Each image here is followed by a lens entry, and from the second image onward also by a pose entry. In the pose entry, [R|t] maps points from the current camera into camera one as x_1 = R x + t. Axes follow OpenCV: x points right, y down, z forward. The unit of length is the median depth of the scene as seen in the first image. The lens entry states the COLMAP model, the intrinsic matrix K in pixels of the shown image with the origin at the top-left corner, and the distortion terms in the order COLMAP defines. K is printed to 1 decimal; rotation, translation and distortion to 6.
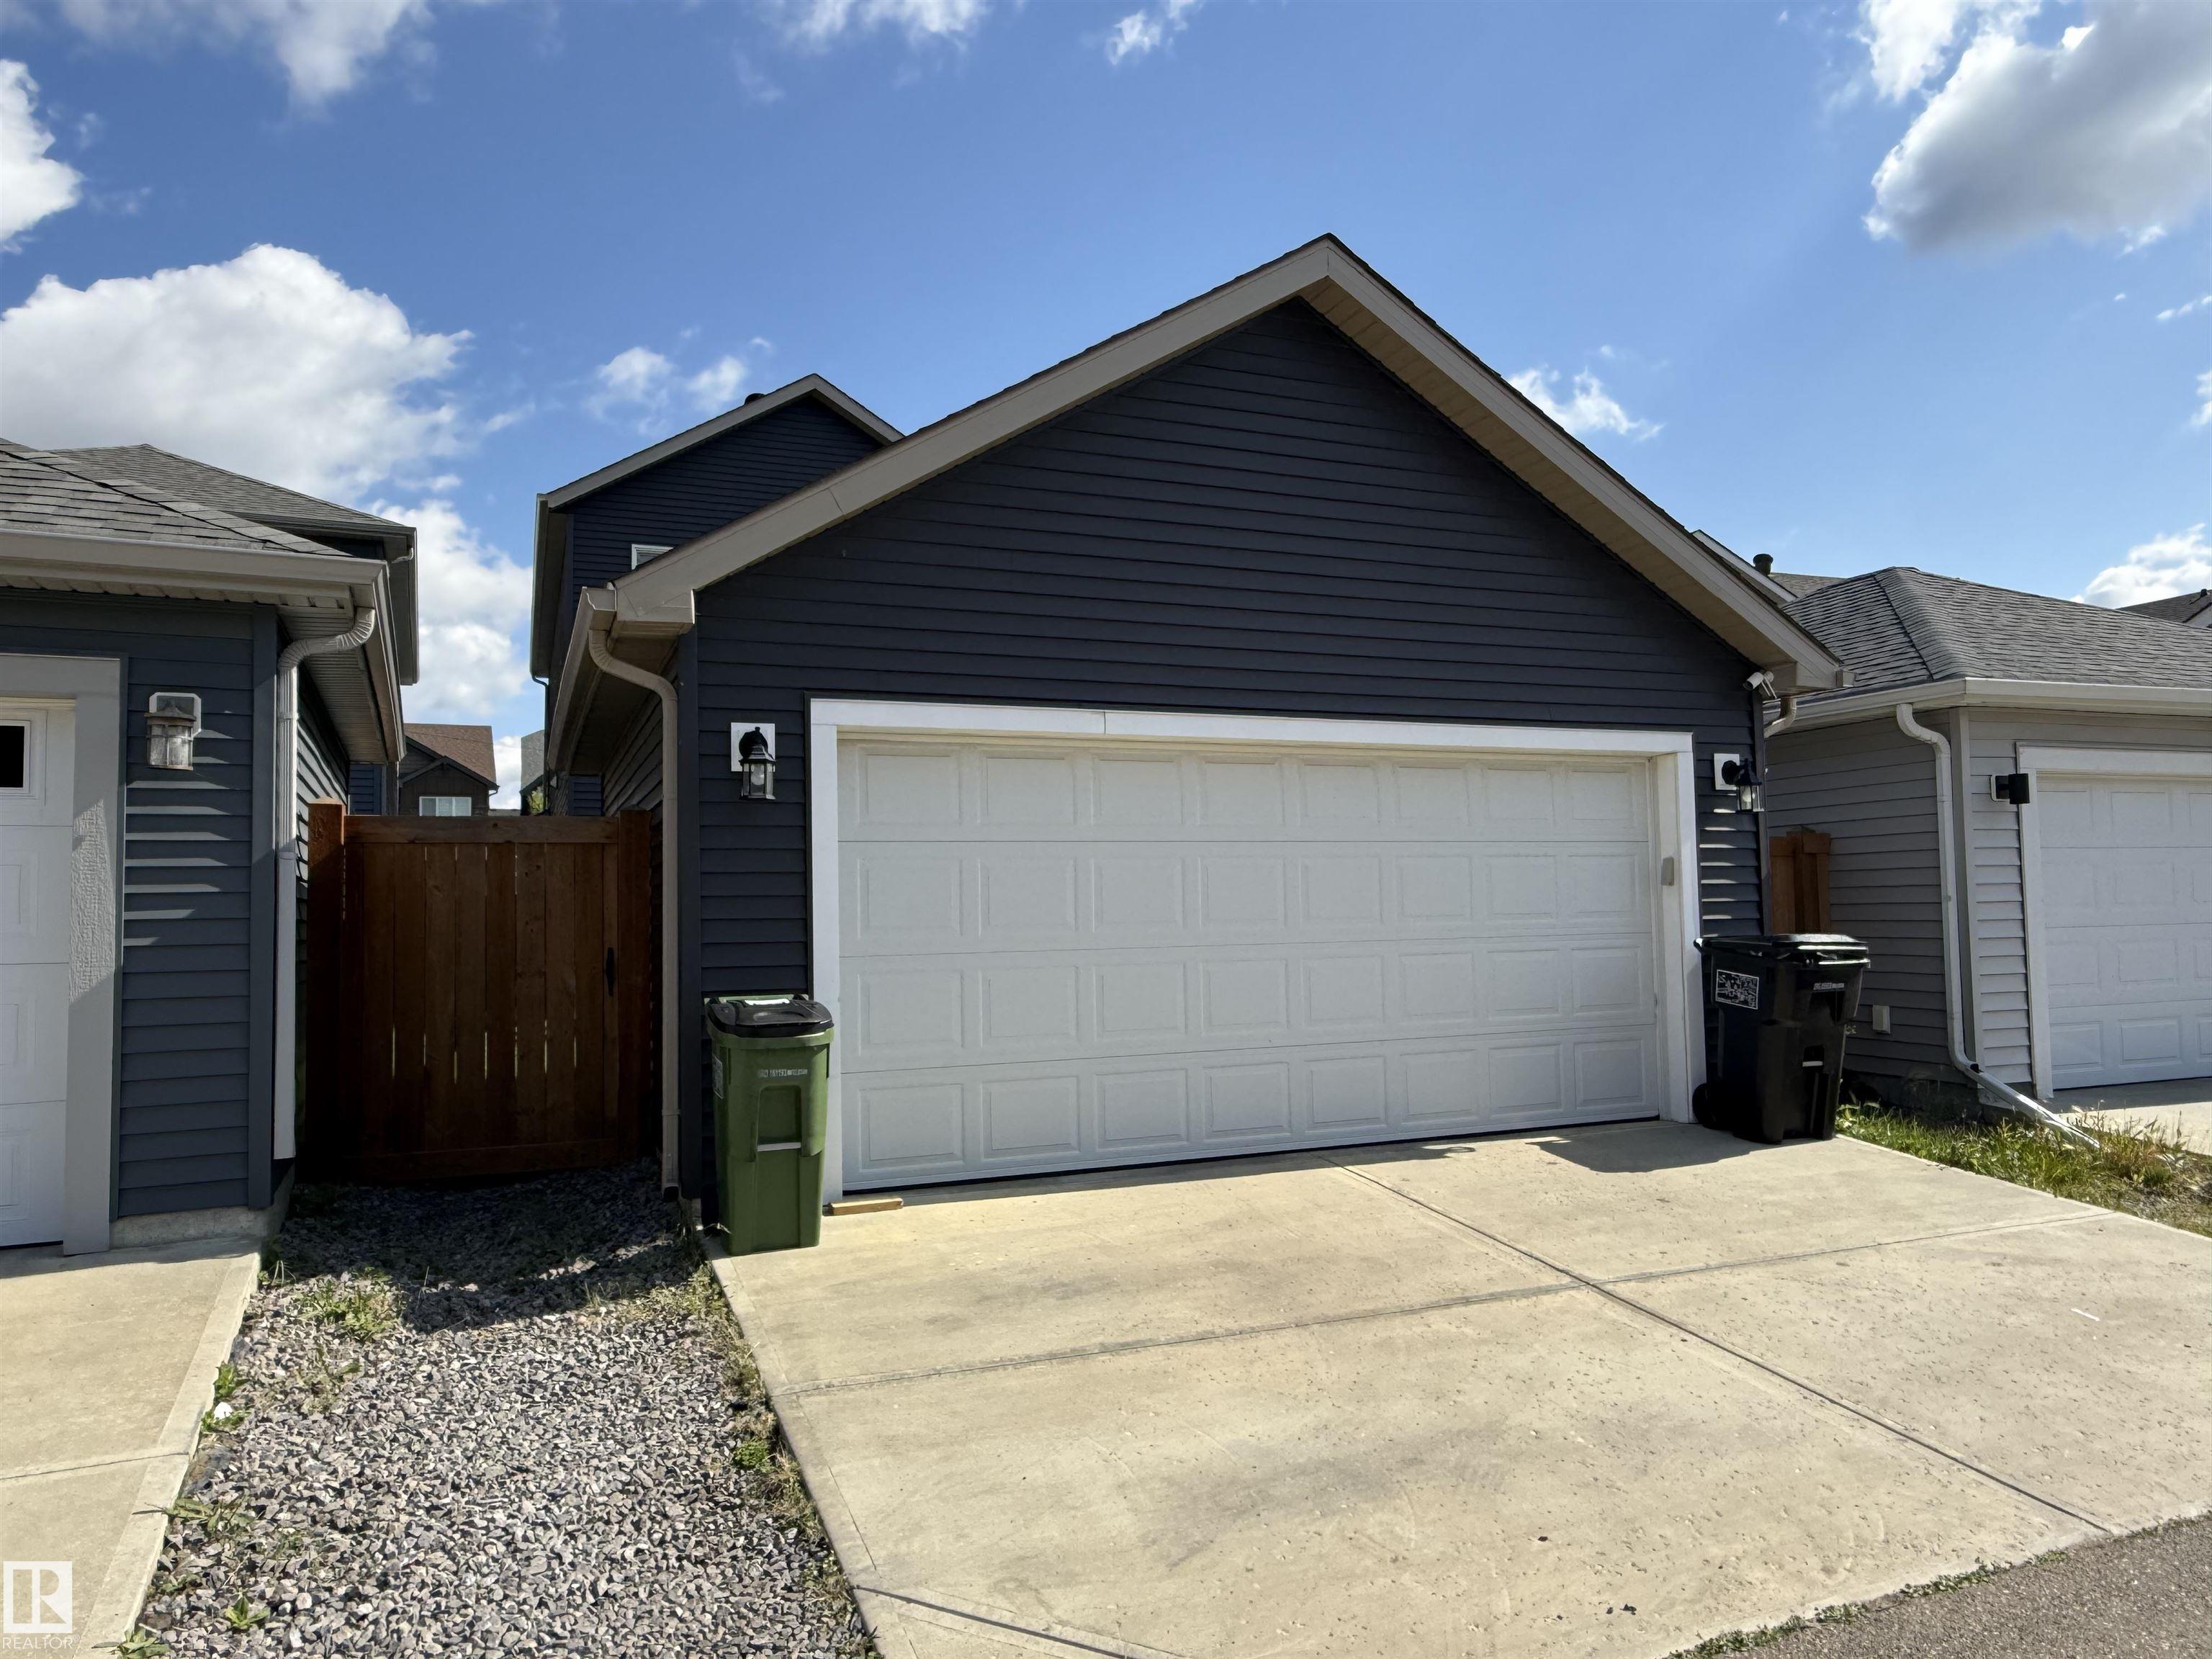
lens RADIAL K [[1444.9, 0, 1106.0], [0, 1444.9, 826.7], [0, 0, 1]] dist [-0.022323, 0.002604]
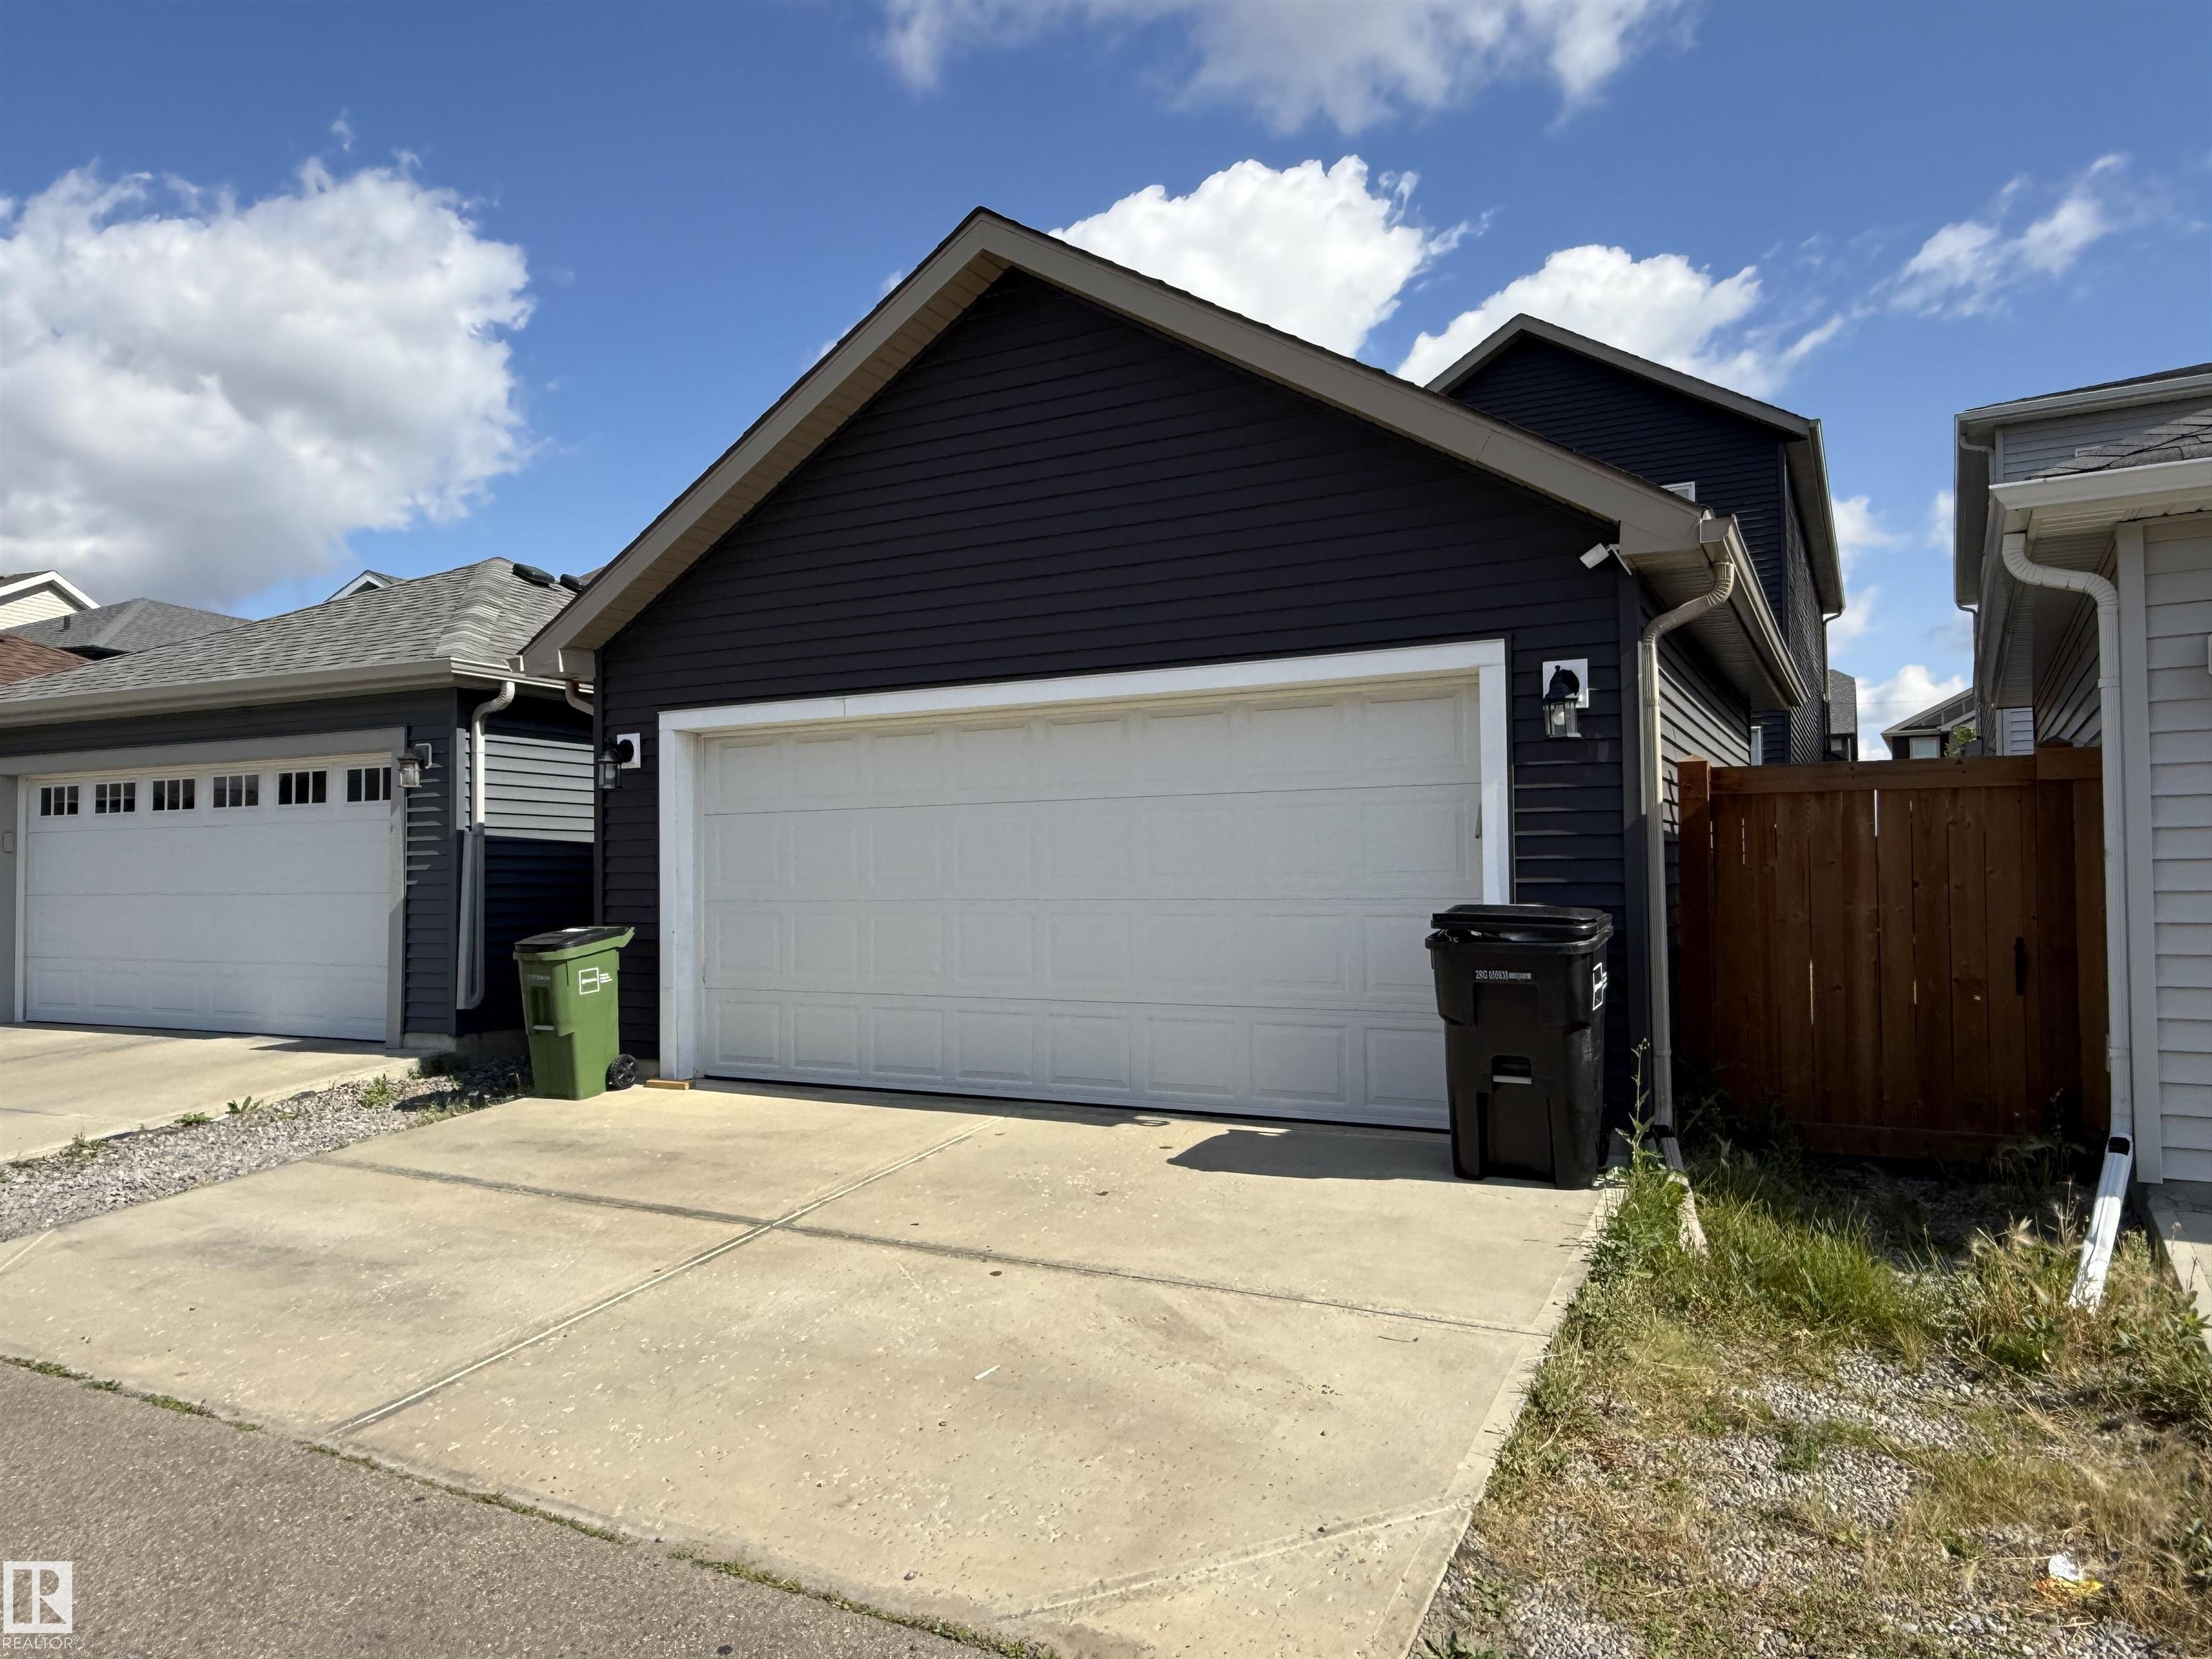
lens RADIAL K [[1444.9, 0, 1108.6], [0, 1444.9, 829.3], [0, 0, 1]] dist [-0.022323, 0.002604]
pose [[0.640398, -0.012243, -0.767946, 0.927116], [0.046335, 0.998668, 0.022718, 0.008884], [0.766645, -0.050131, 0.640112, 0.370273]]
